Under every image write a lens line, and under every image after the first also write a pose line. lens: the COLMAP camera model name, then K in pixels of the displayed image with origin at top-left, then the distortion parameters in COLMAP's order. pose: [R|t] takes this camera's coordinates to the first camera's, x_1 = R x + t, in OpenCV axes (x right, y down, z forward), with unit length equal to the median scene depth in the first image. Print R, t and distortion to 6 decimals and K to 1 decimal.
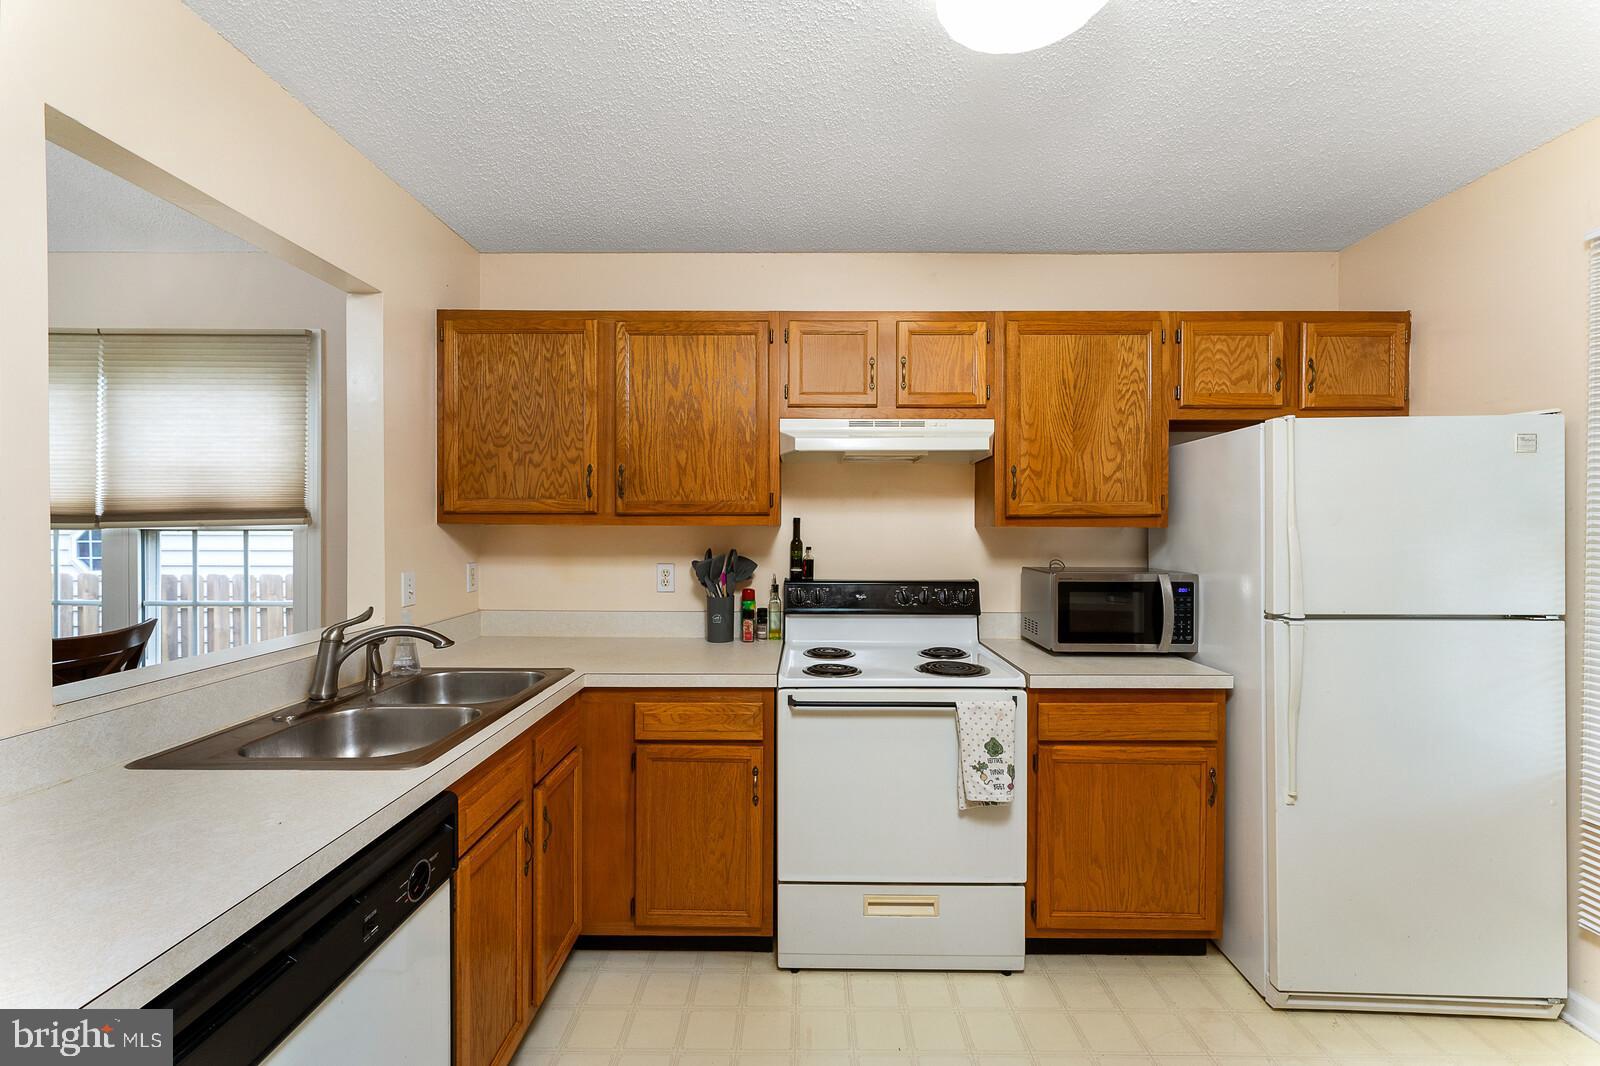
lens RADIAL K [[638.9, 0, 804.3], [0, 638.9, 530.5], [0, 0, 1]] dist [0.000650, -0.000327]
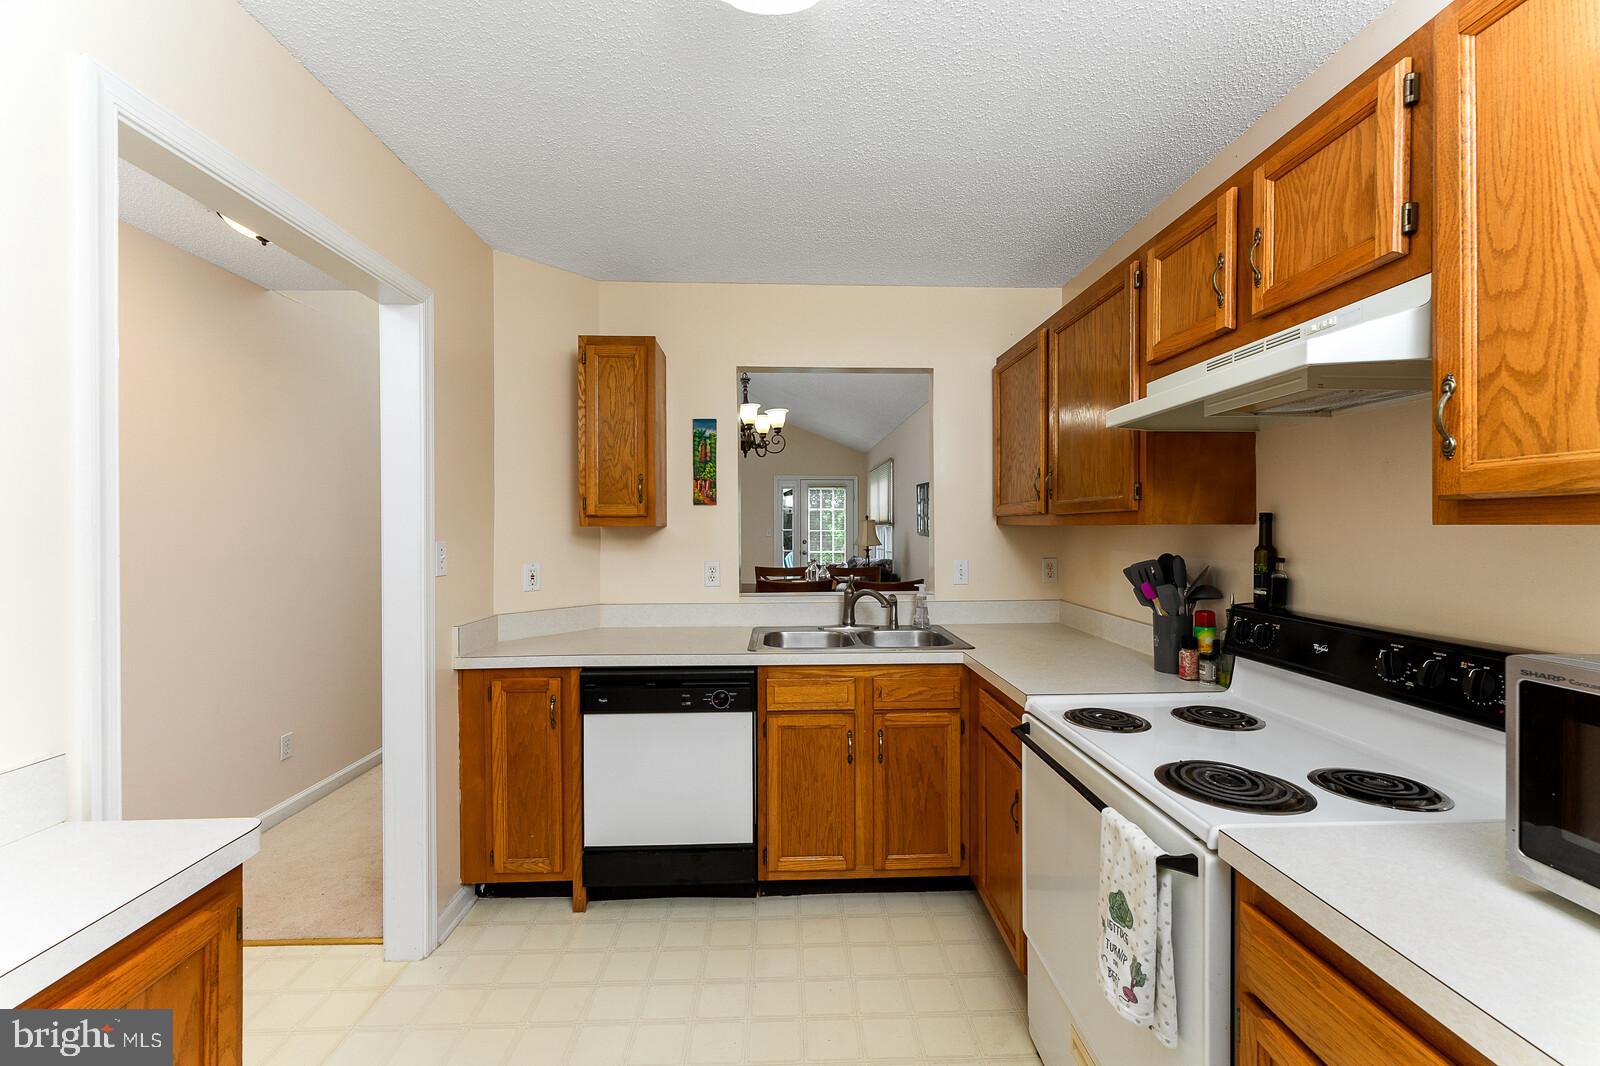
lens RADIAL K [[638.9, 0, 804.3], [0, 638.9, 530.5], [0, 0, 1]] dist [0.000650, -0.000327]
pose [[0.043817, 0.003722, -0.999033, 0.717779], [-0.004406, 0.999984, 0.003533, -0.002217], [0.999030, 0.004247, 0.043832, 0.576747]]
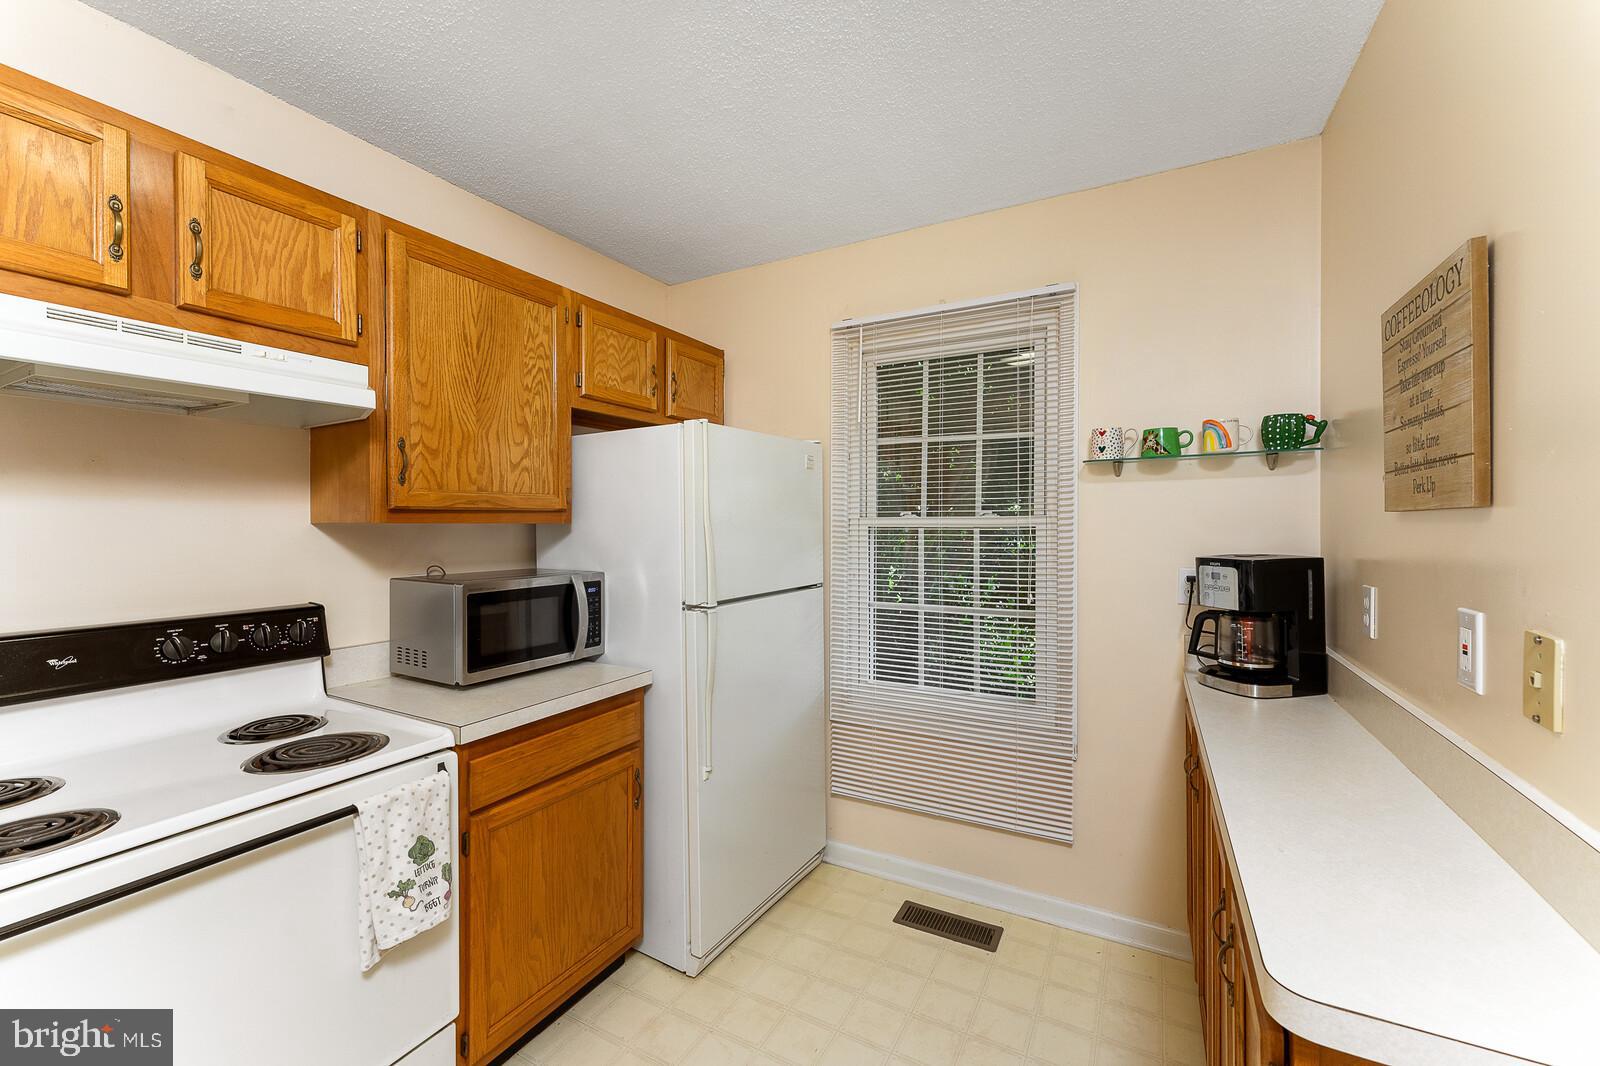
lens RADIAL K [[640.1, 0, 799.2], [0, 640.1, 526.3], [0, 0, 1]] dist [0.000096, -0.000103]
pose [[0.476189, -0.006932, 0.879316, -0.089006], [0.008675, 0.999957, 0.003186, -0.001108], [-0.879300, 0.006111, 0.476229, 0.273168]]
